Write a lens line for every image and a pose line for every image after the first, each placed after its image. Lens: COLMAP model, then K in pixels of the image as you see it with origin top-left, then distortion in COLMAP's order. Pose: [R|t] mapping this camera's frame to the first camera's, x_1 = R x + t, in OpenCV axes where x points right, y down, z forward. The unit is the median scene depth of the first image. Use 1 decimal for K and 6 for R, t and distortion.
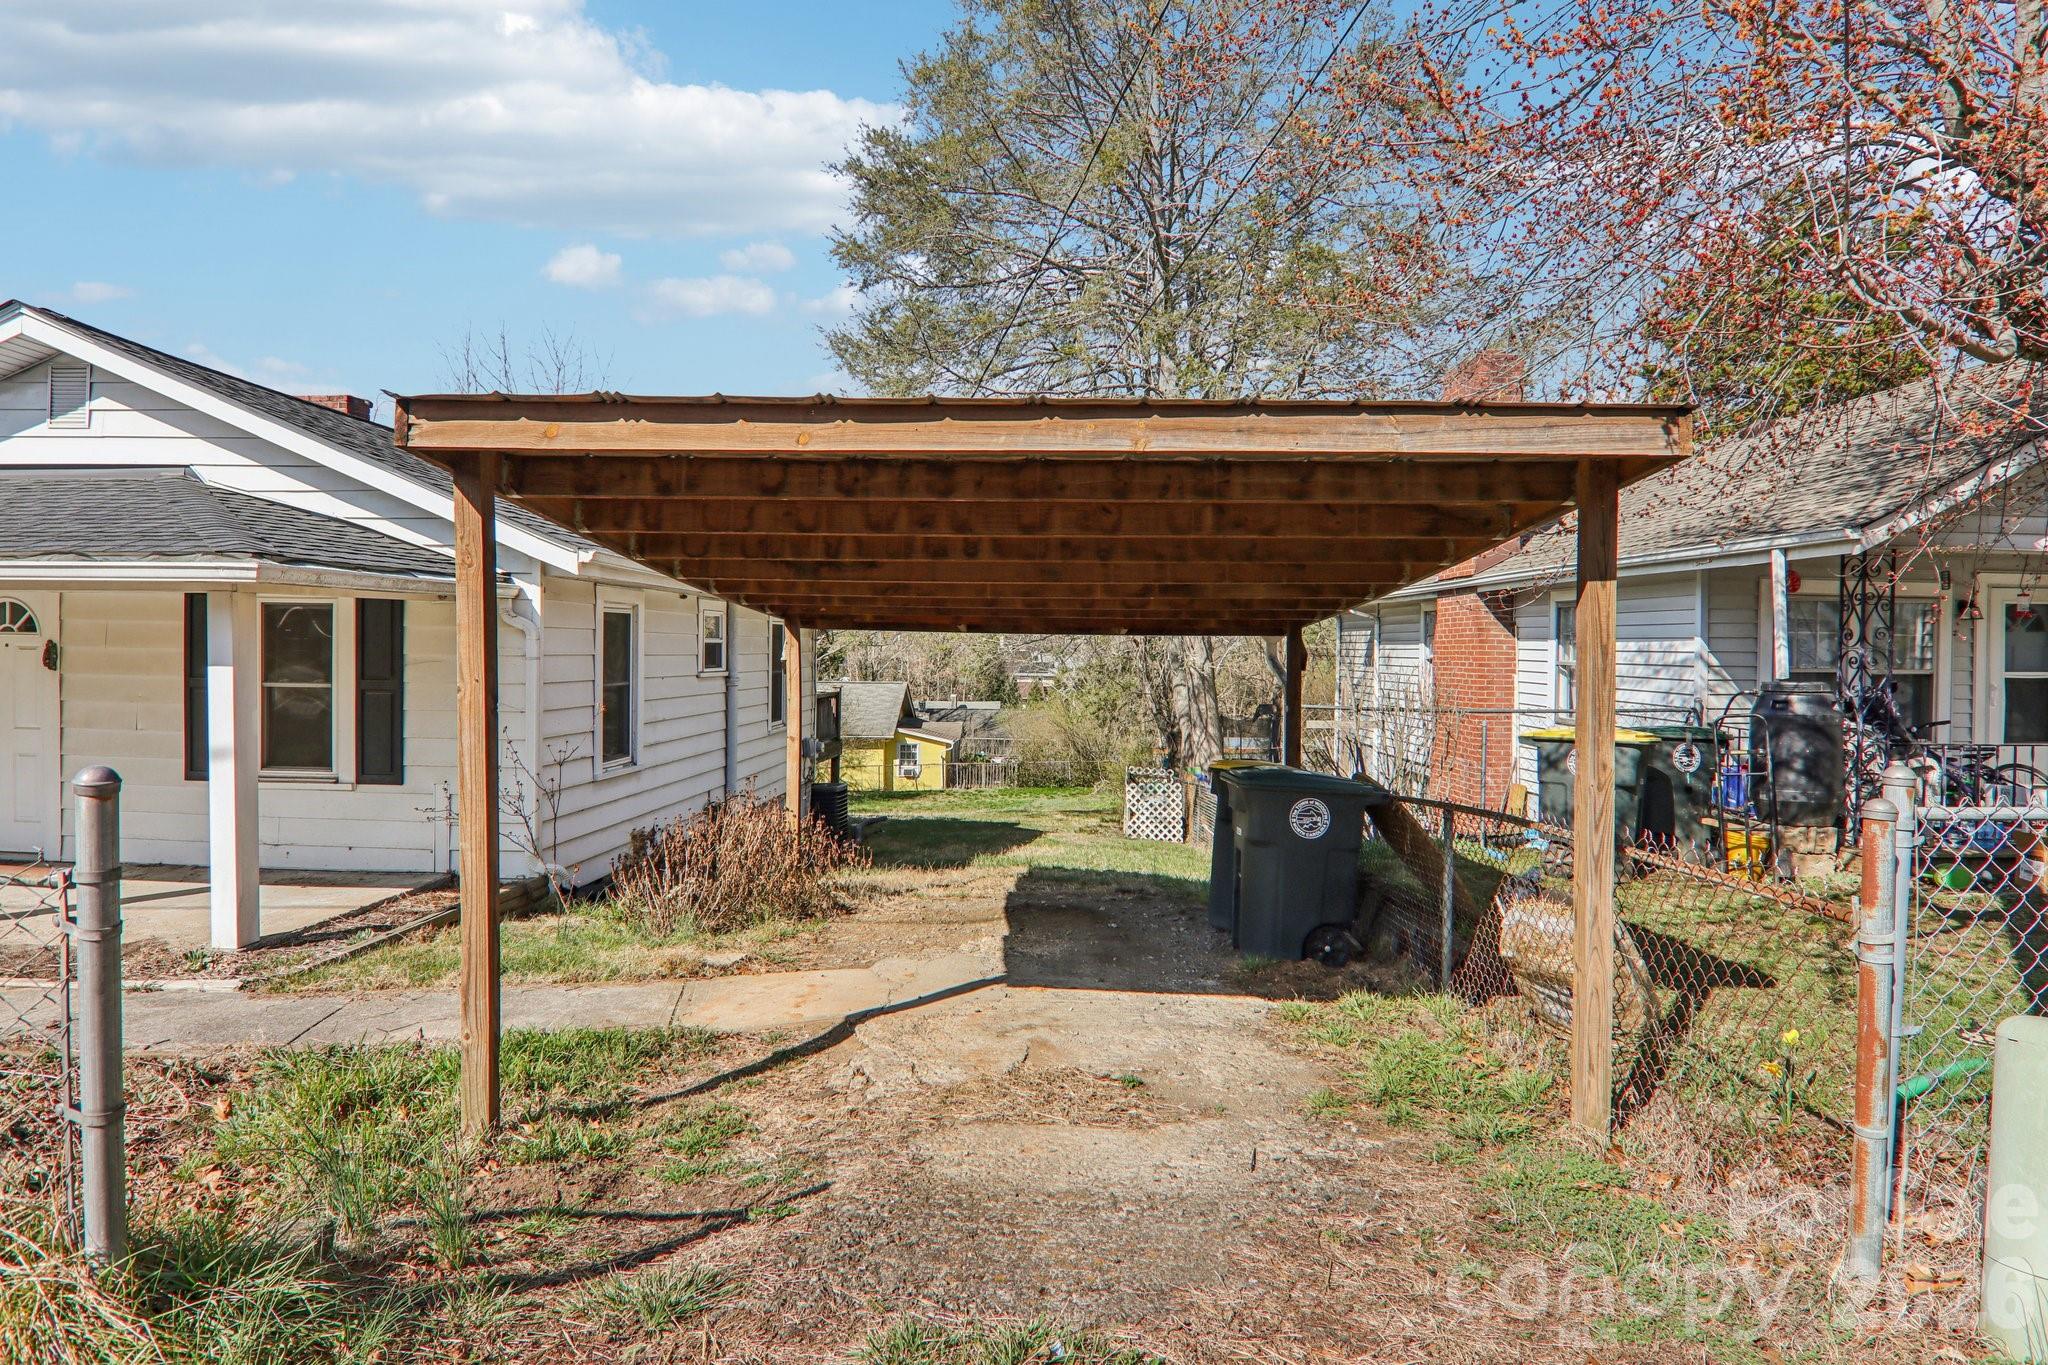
lens RADIAL K [[1153.7, 0, 1031.3], [0, 1153.7, 668.7], [0, 0, 1]] dist [0.003101, -0.013188]
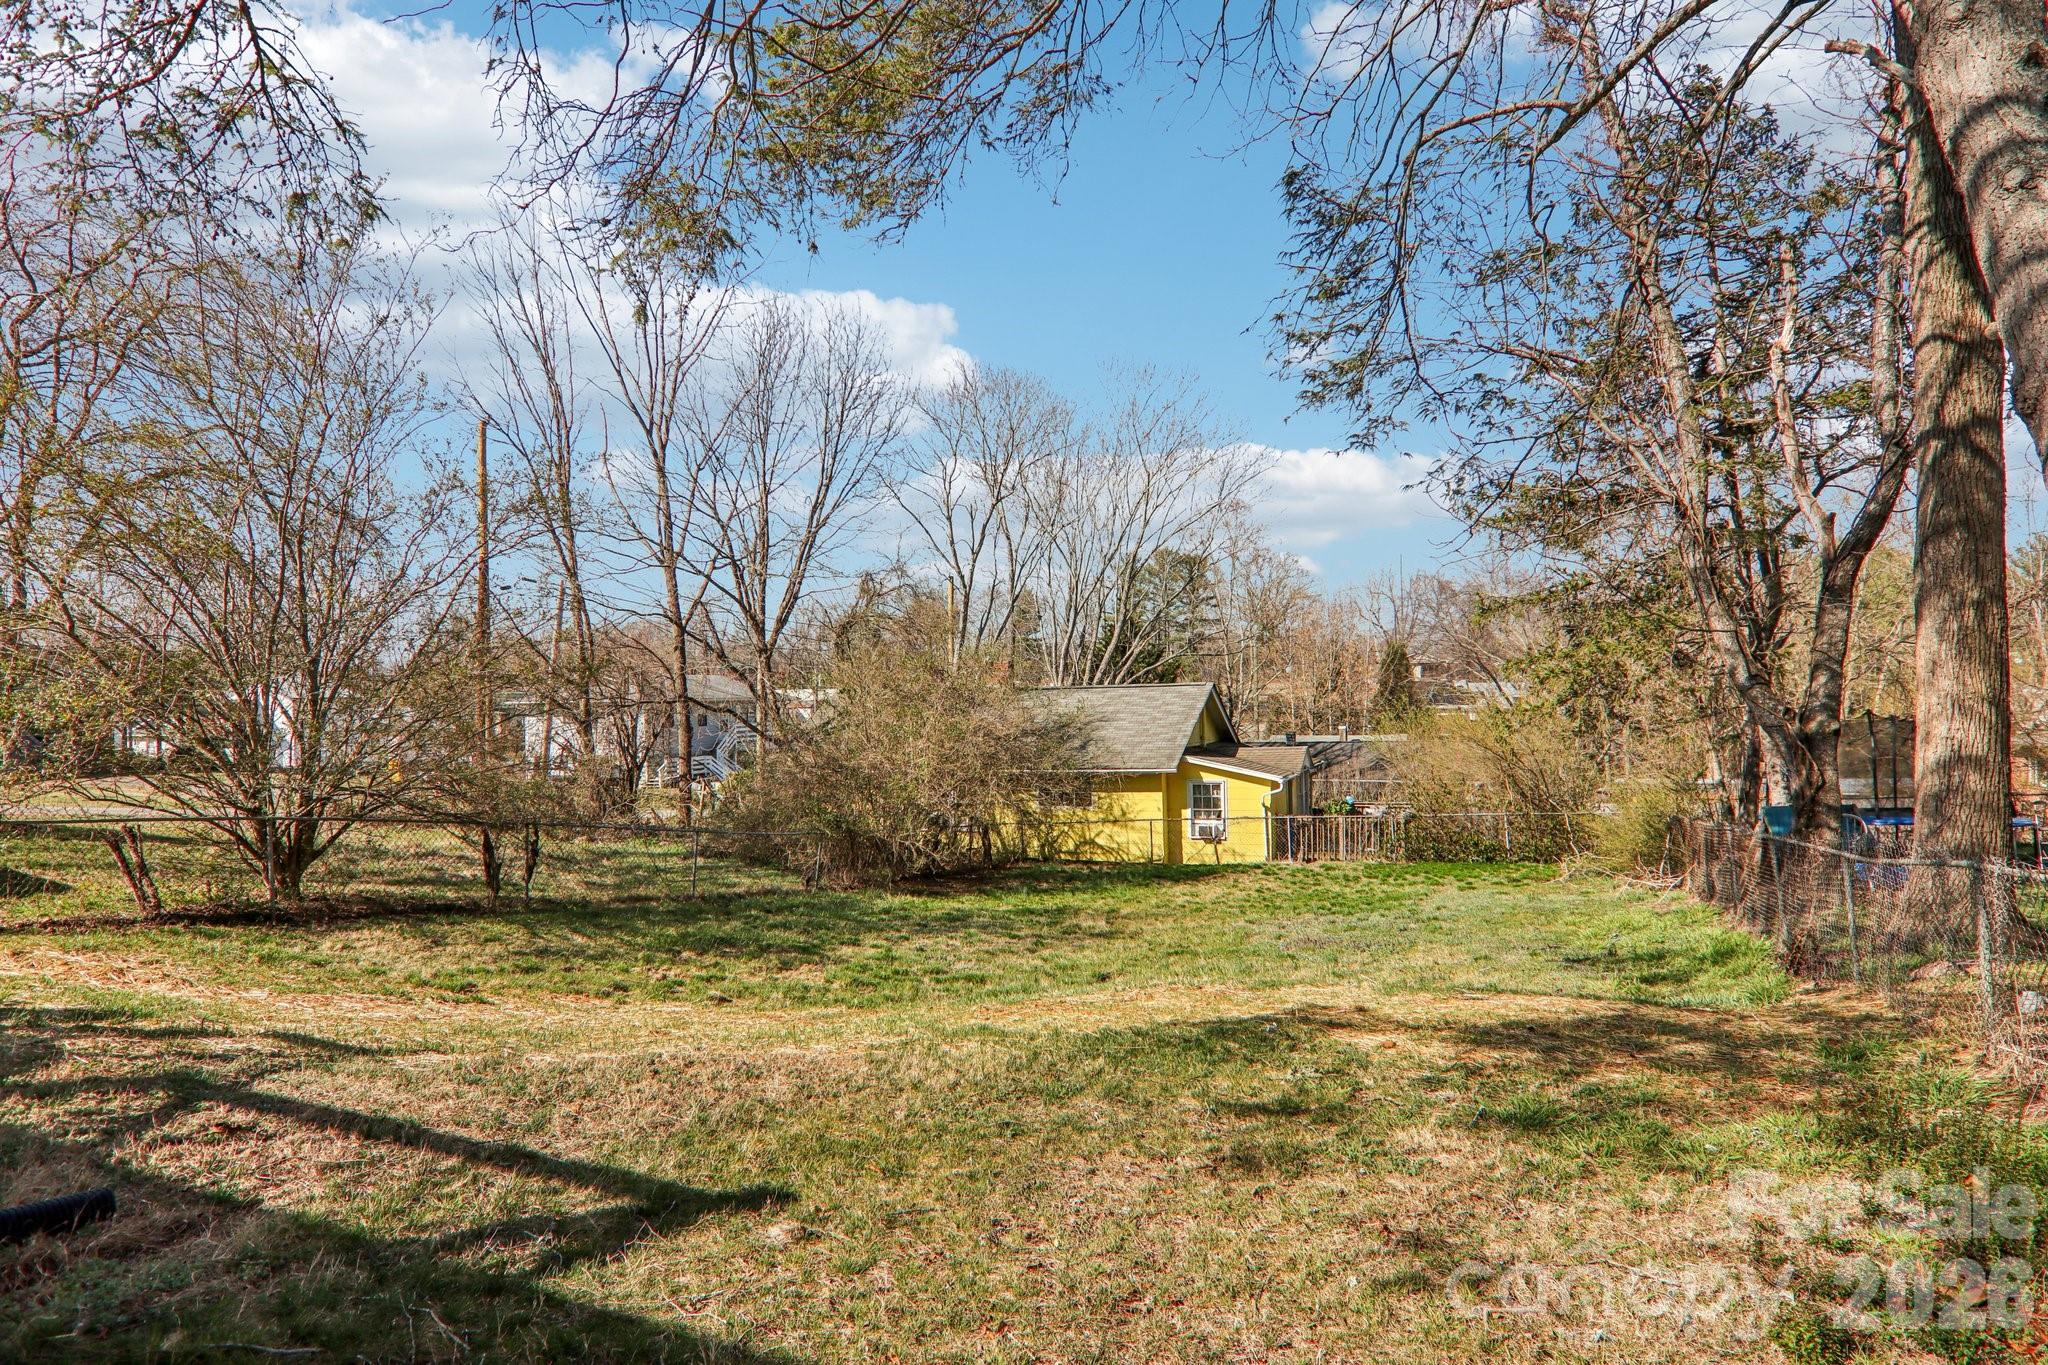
lens RADIAL K [[1153.7, 0, 1023.9], [0, 1153.7, 689.2], [0, 0, 1]] dist [0.003101, -0.013188]
pose [[0.934907, -0.036616, -0.353000, 0.015107], [0.028121, 0.999179, -0.029164, 0.032688], [0.353778, 0.017339, 0.935169, 0.423955]]
